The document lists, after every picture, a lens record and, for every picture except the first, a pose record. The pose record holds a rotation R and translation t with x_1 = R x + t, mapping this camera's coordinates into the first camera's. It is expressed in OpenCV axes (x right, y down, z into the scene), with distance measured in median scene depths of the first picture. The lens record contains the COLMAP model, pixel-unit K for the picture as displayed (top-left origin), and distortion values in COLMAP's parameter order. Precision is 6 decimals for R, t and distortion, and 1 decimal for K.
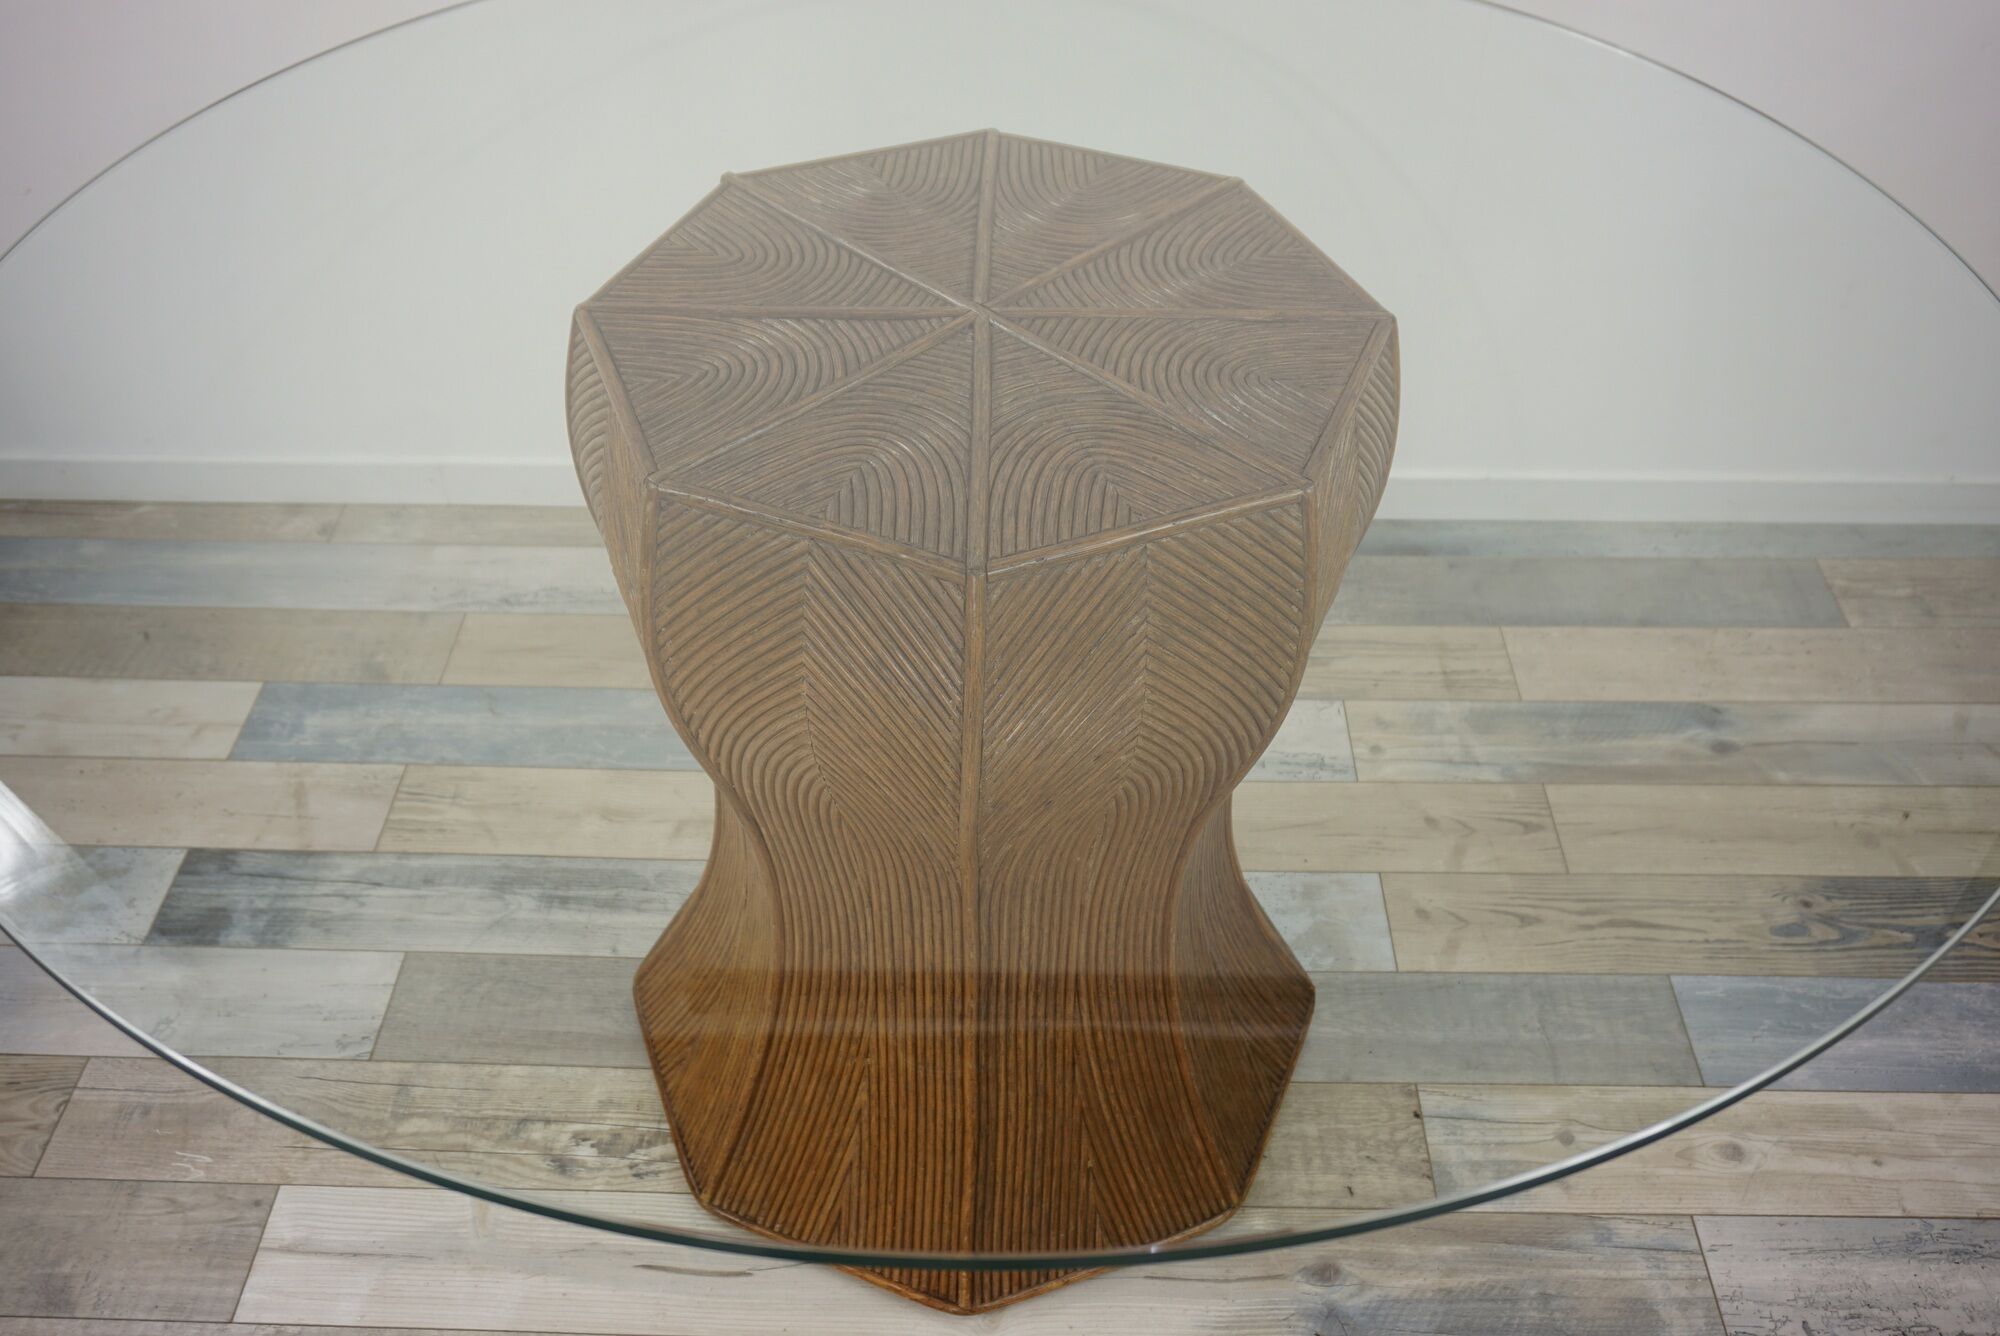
lens RADIAL K [[1740.5, 0, 986.7], [0, 1740.5, 659.1], [0, 0, 1]] dist [-0.041036, 0.015658]
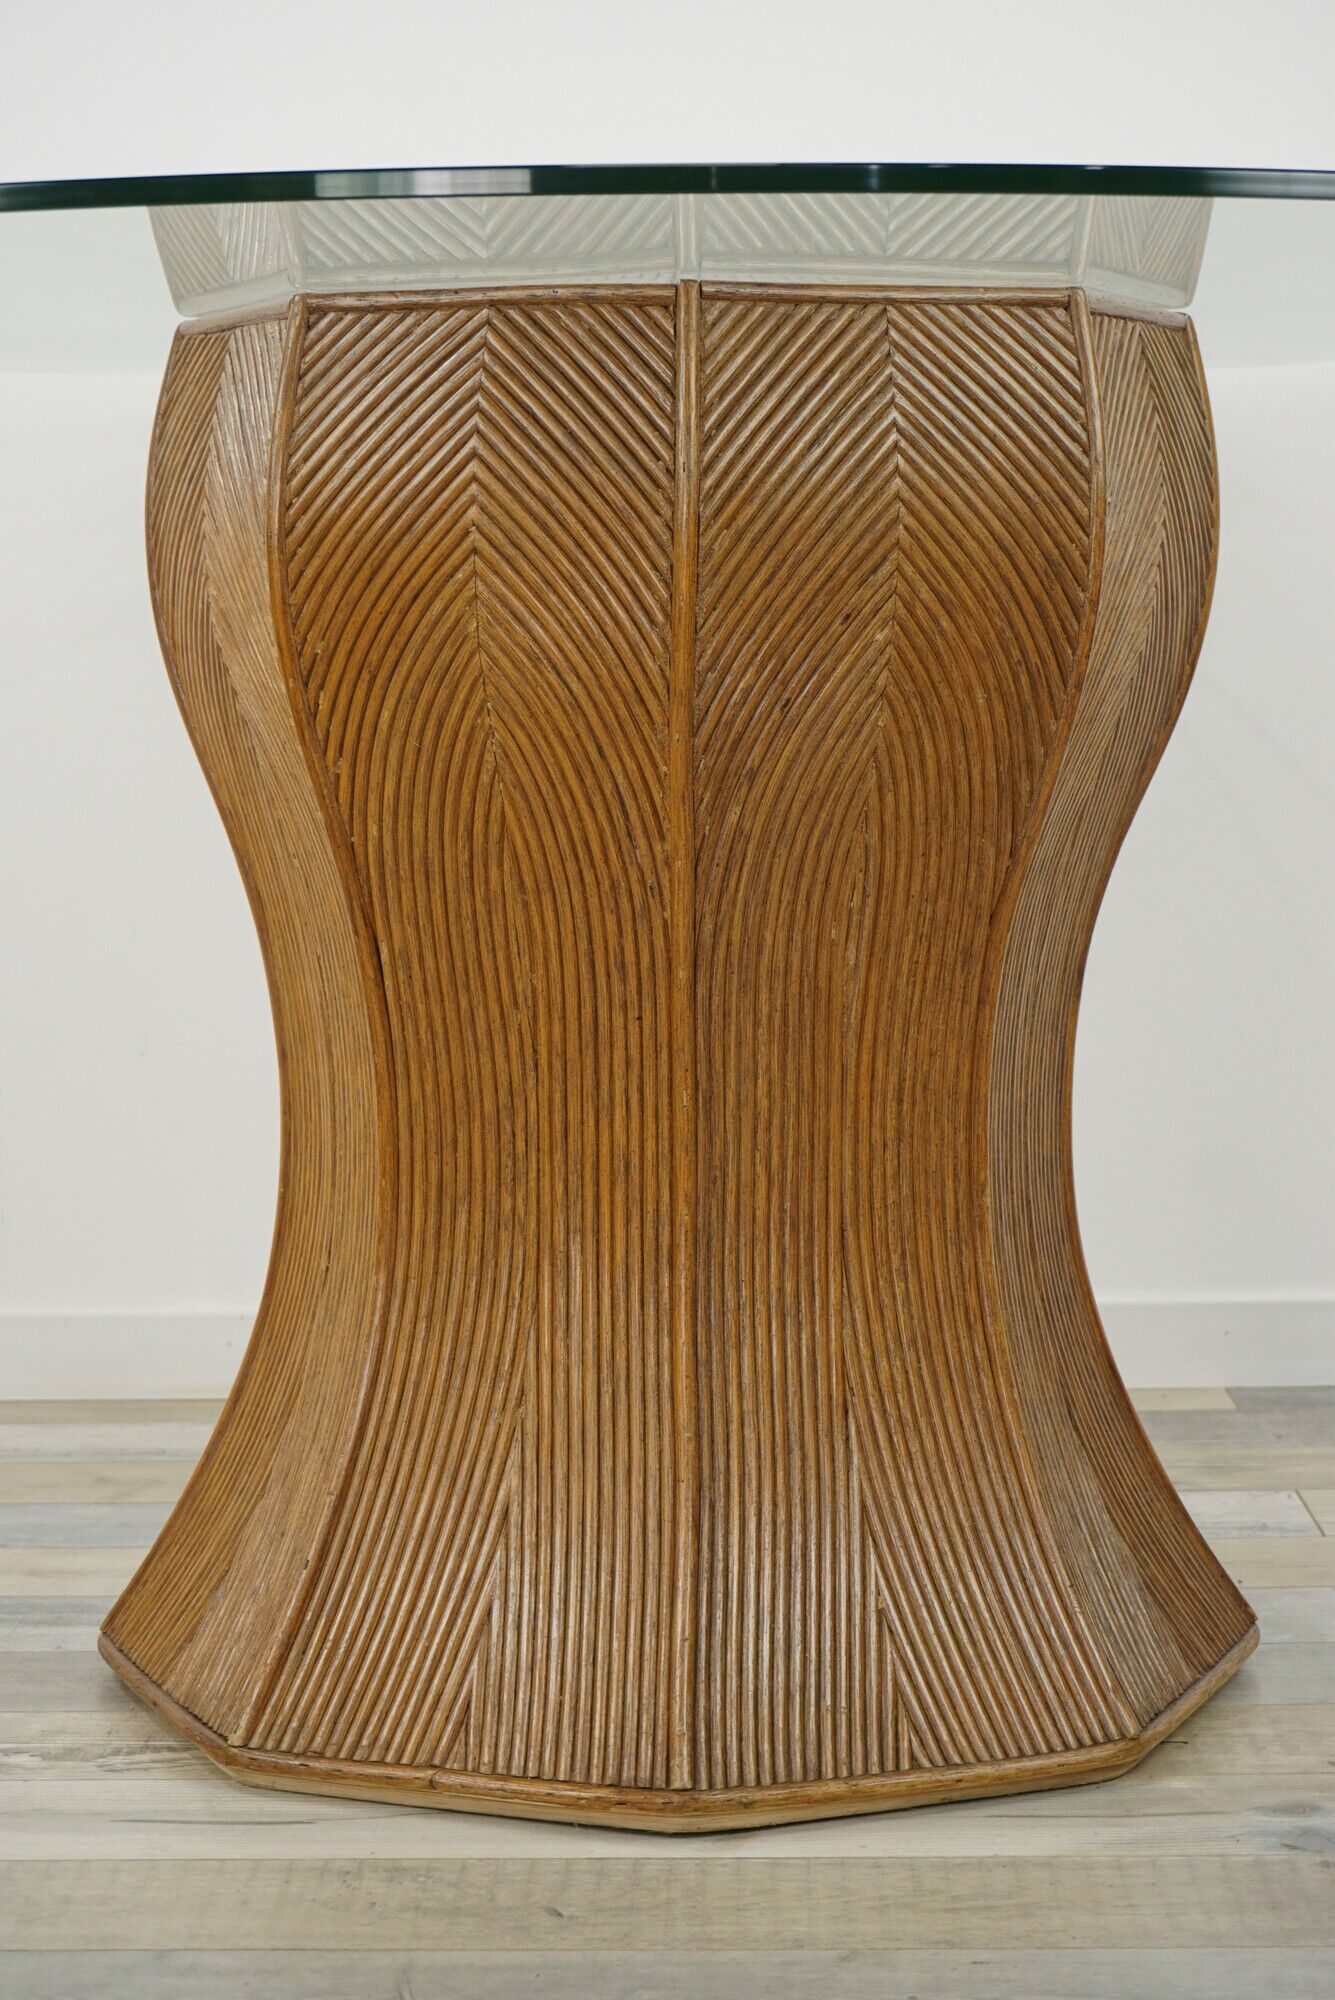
lens RADIAL K [[4168.3, 0, 649.7], [0, 4168.3, 940.6], [0, 0, 1]] dist [-0.022537, 0.000000]
pose [[0.999845, -0.012484, 0.012402, -0.036022], [0.017449, 0.794690, -0.606764, 0.959926], [-0.002281, 0.606887, 0.794785, -0.294362]]
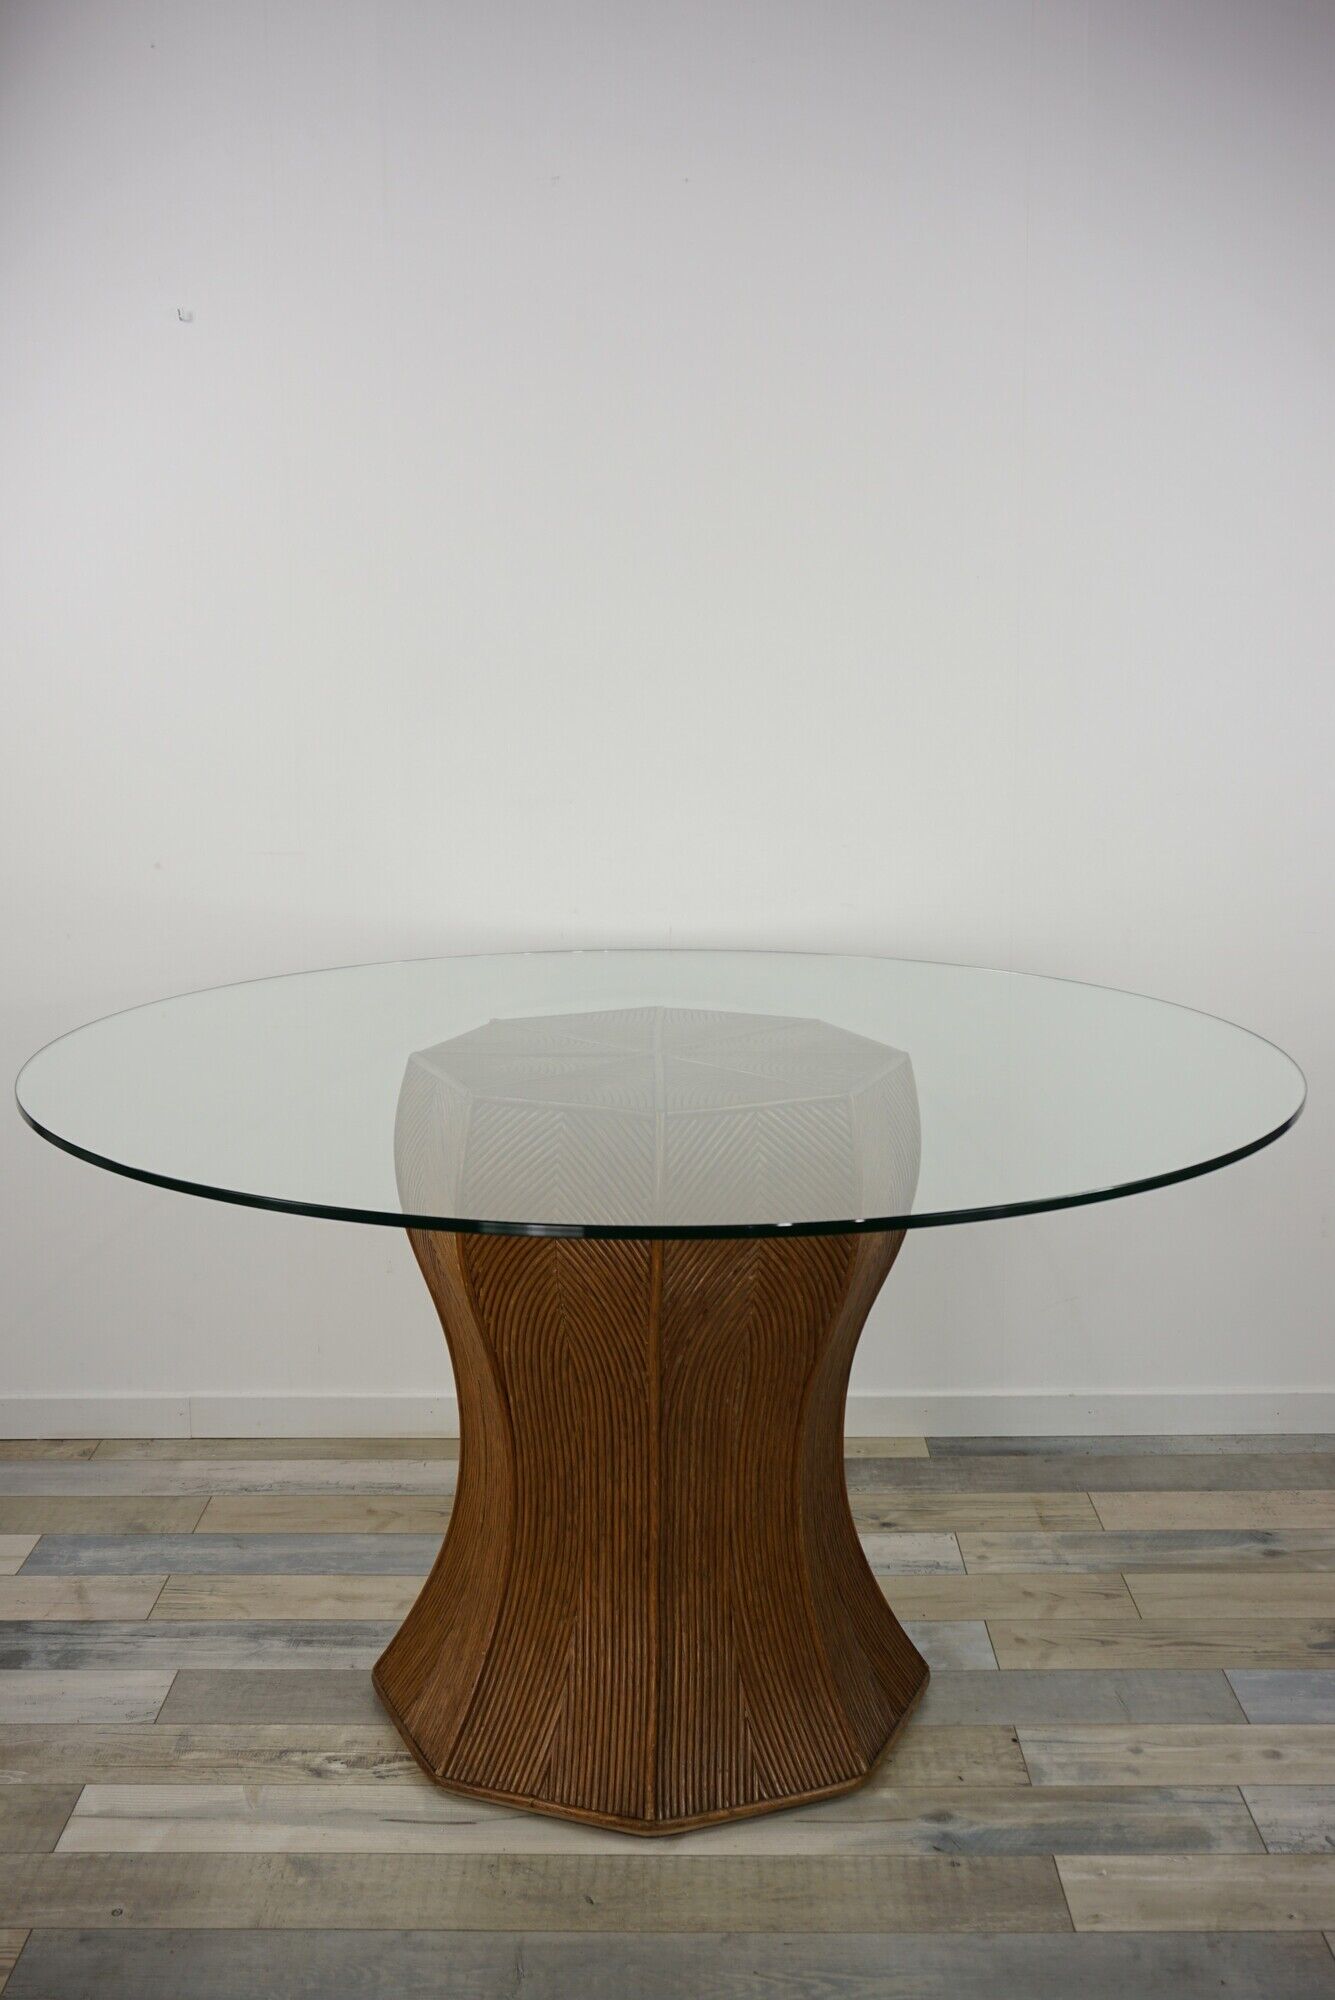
lens RADIAL K [[2216.7, 0, 669.0], [0, 2216.7, 1003.3], [0, 0, 1]] dist [-0.023185, 0.000000]
pose [[0.999770, -0.005352, 0.020754, -0.028019], [0.015425, 0.851987, -0.523335, 0.674033], [-0.014881, 0.523535, 0.851874, -0.641969]]
